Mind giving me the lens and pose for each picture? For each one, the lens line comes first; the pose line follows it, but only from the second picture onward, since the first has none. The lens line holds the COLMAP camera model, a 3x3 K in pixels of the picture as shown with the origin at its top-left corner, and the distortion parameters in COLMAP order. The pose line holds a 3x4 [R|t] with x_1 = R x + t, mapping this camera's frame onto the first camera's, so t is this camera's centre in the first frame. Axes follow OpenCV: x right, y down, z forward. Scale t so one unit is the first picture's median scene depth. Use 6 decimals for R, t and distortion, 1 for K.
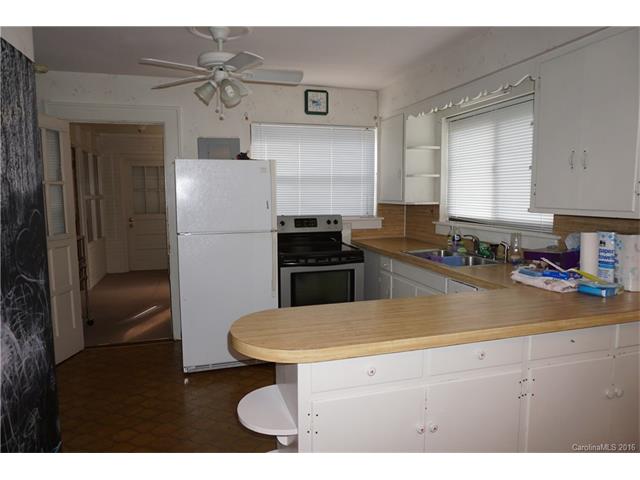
lens RADIAL K [[436.3, 0, 321.2], [0, 436.3, 238.5], [0, 0, 1]] dist [-0.040013, 0.027370]
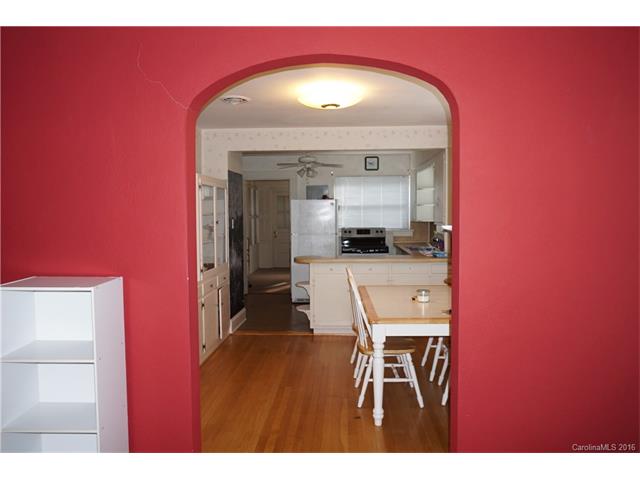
lens RADIAL K [[490.3, 0, 320.4], [0, 490.3, 241.8], [0, 0, 1]] dist [-0.000752, -0.001266]
pose [[0.944383, 0.017248, -0.328395, 0.439725], [-0.031475, 0.998780, -0.038058, 0.082922], [0.327338, 0.046277, 0.943773, -0.903415]]
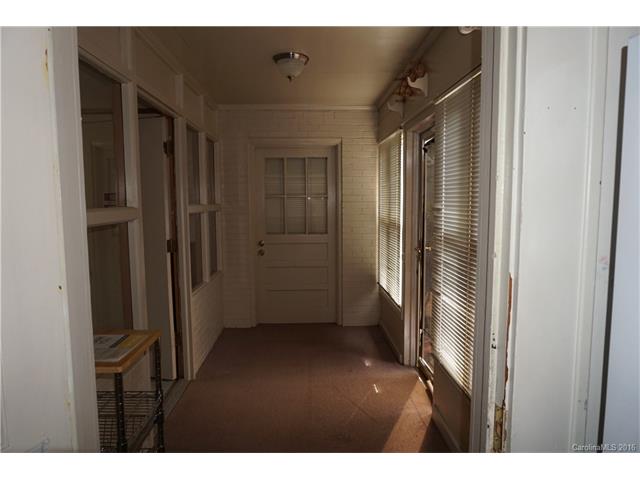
lens RADIAL K [[436.3, 0, 323.6], [0, 436.3, 237.2], [0, 0, 1]] dist [-0.040013, 0.027370]
pose [[0.972362, 0.022193, -0.232423, -0.363859], [-0.024953, 0.999649, -0.008942, -0.086401], [0.232143, 0.014494, 0.972574, 0.722797]]
